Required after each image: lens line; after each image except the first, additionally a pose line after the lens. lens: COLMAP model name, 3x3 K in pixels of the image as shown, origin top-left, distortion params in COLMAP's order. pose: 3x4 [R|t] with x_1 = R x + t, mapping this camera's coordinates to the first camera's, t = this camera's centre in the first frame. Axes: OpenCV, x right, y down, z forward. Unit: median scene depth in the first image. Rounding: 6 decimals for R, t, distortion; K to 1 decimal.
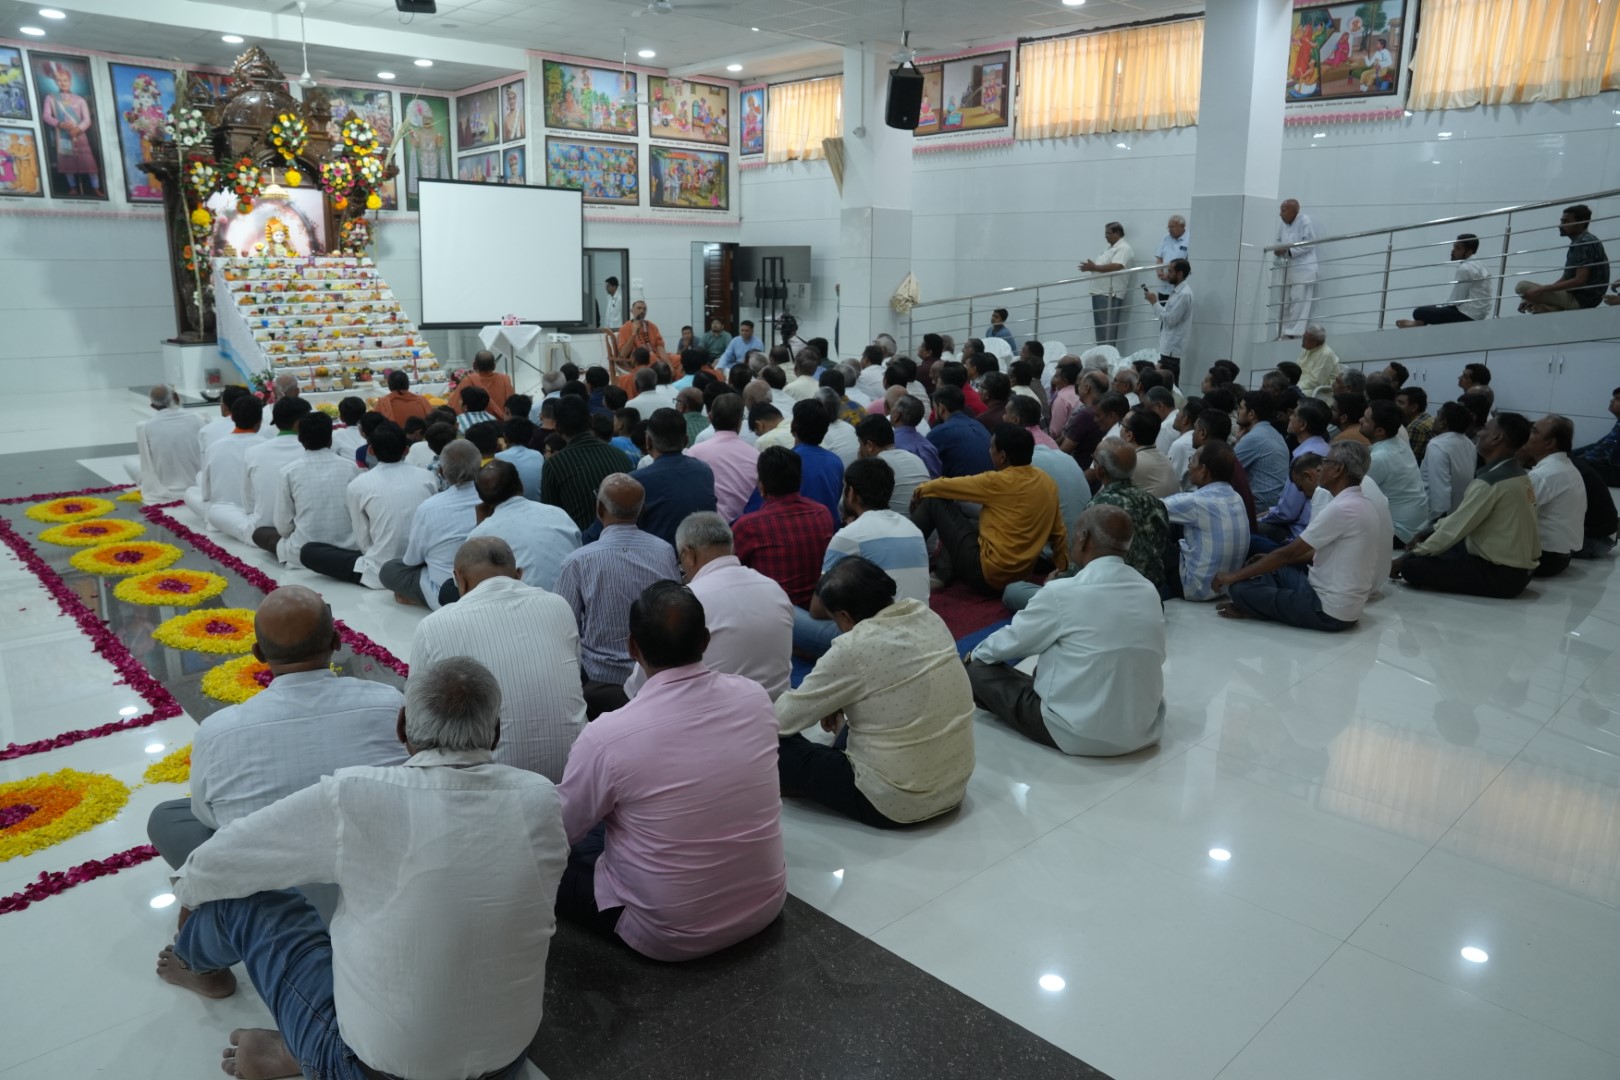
lens RADIAL K [[1119.9, 0, 805.1], [0, 1119.9, 539.1], [0, 0, 1]] dist [-0.127310, 0.095160]
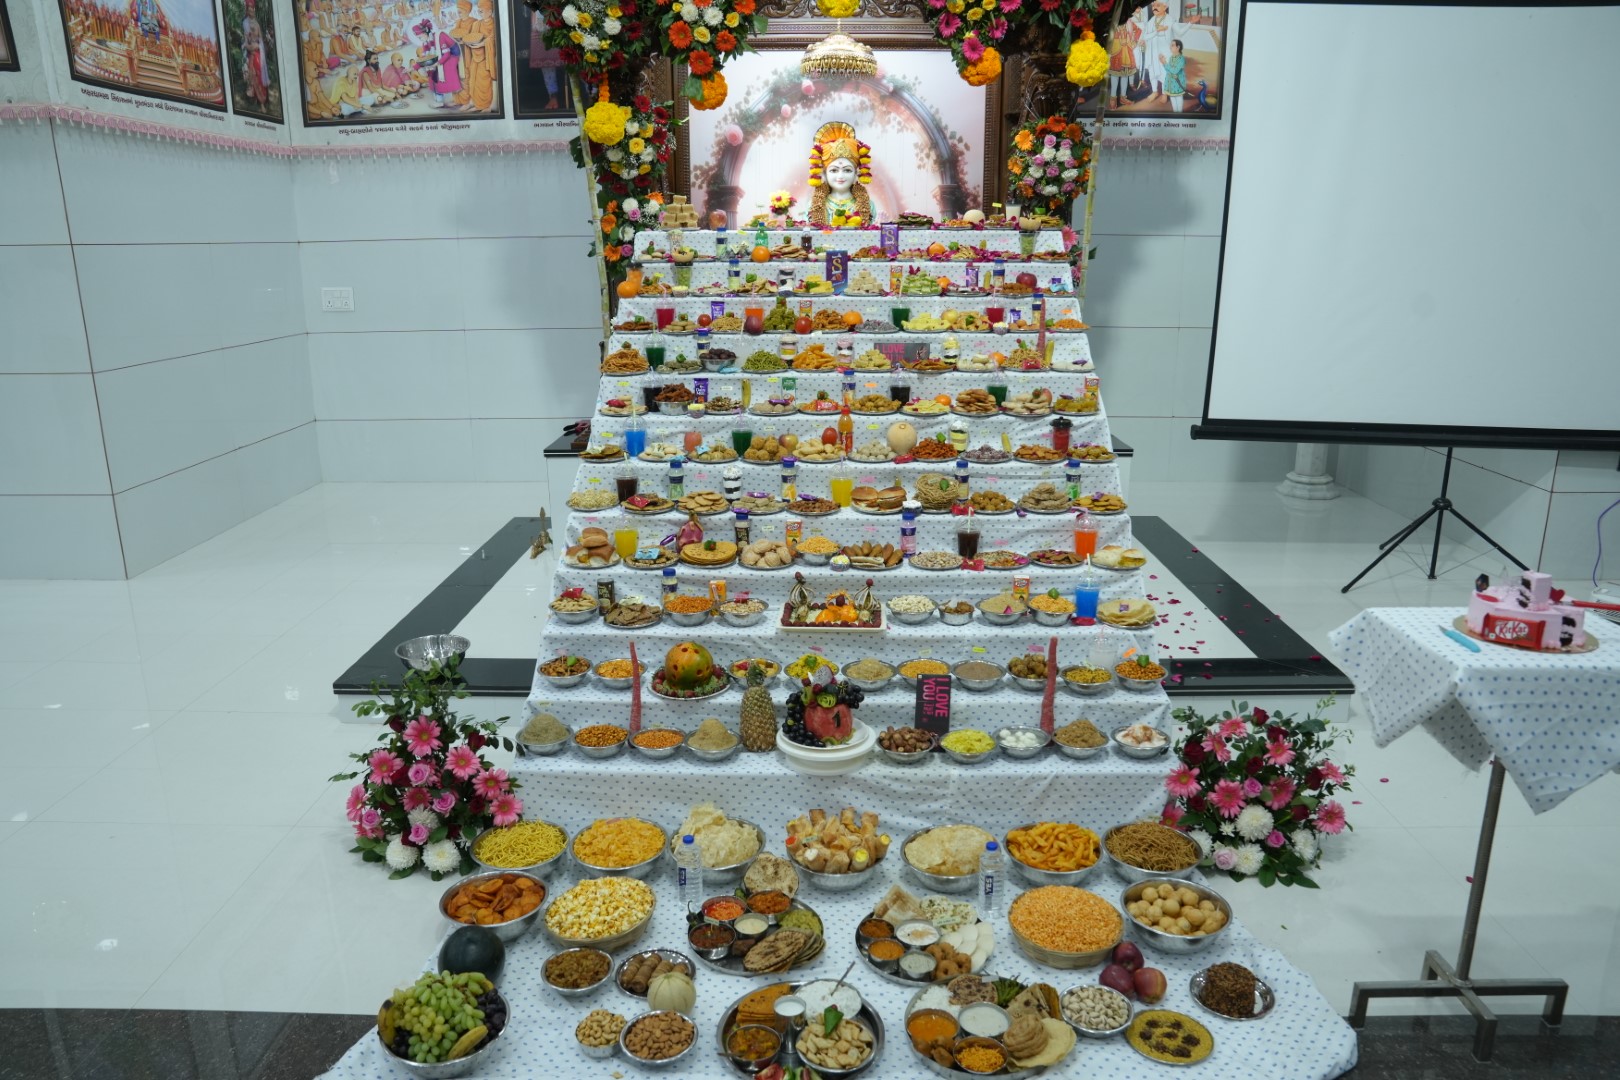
lens RADIAL K [[1119.9, 0, 811.6], [0, 1119.9, 537.7], [0, 0, 1]] dist [-0.127310, 0.095160]
pose [[0.717865, 0.168778, -0.675413, -0.209807], [-0.151850, 0.984769, 0.084688, -0.184089], [0.679420, 0.041767, 0.732560, 0.712713]]
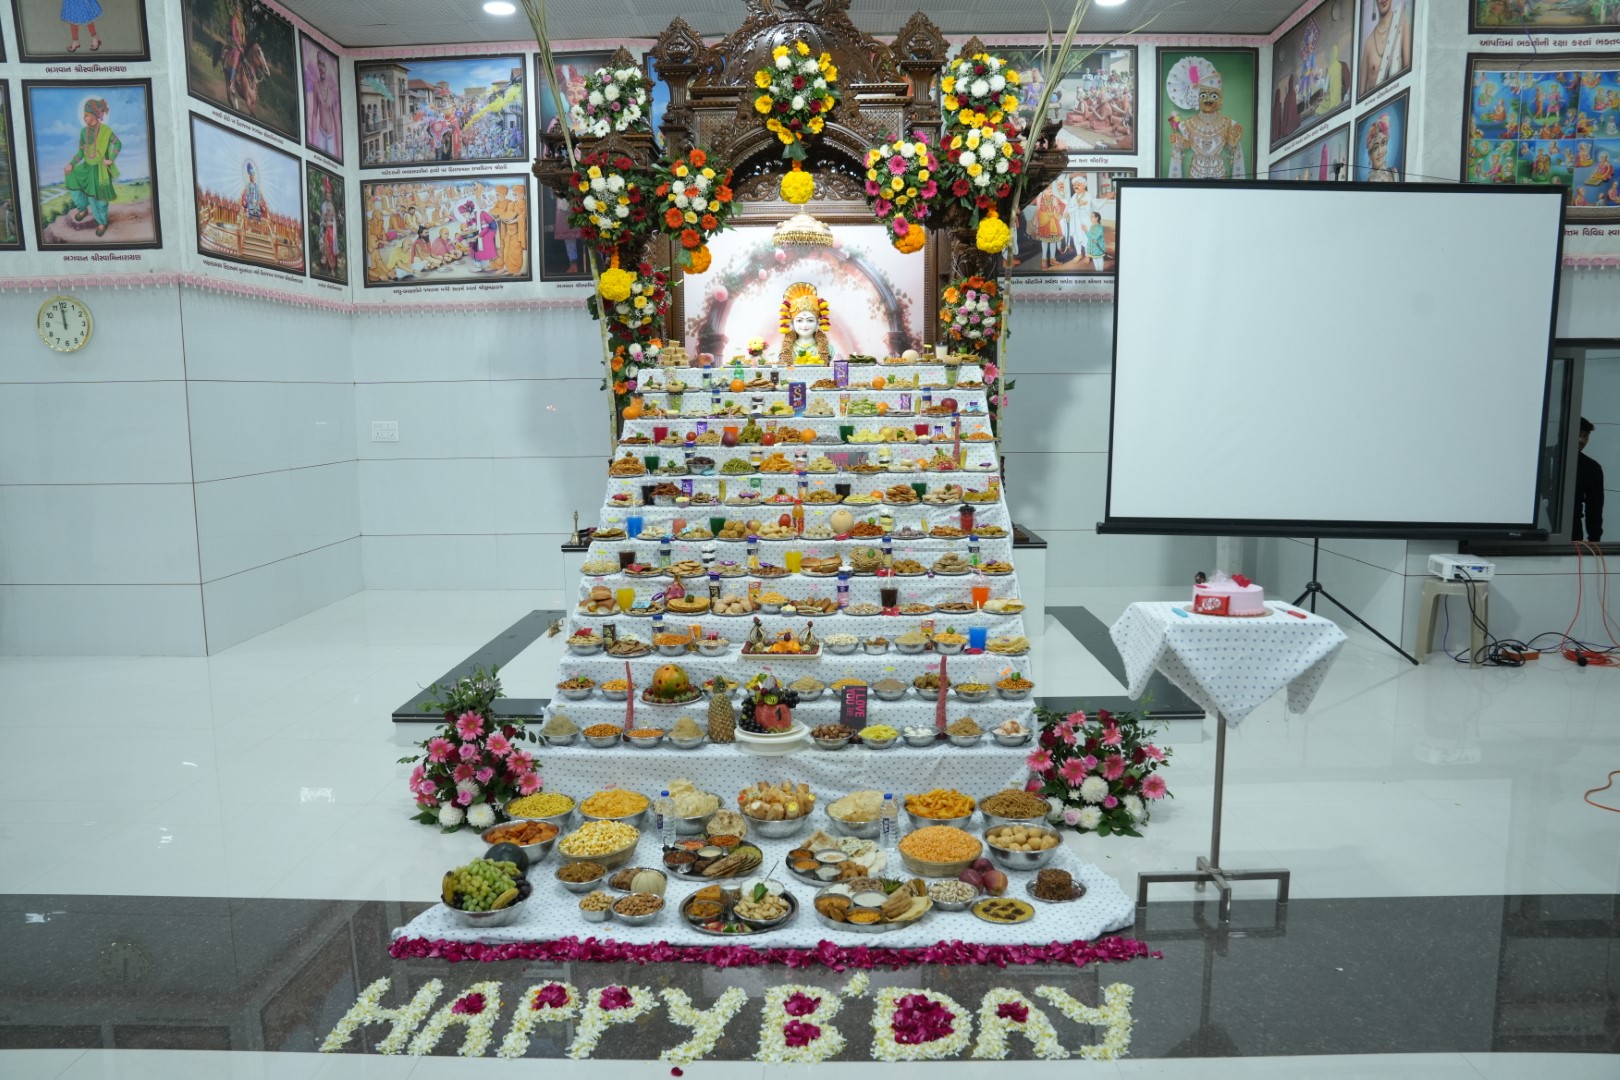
lens RADIAL K [[1119.9, 0, 811.8], [0, 1119.9, 539.2], [0, 0, 1]] dist [-0.127310, 0.095160]
pose [[0.712586, 0.073594, -0.697714, -0.140231], [-0.147417, 0.987988, -0.046347, -0.164177], [0.685922, 0.135881, 0.714876, 0.667708]]
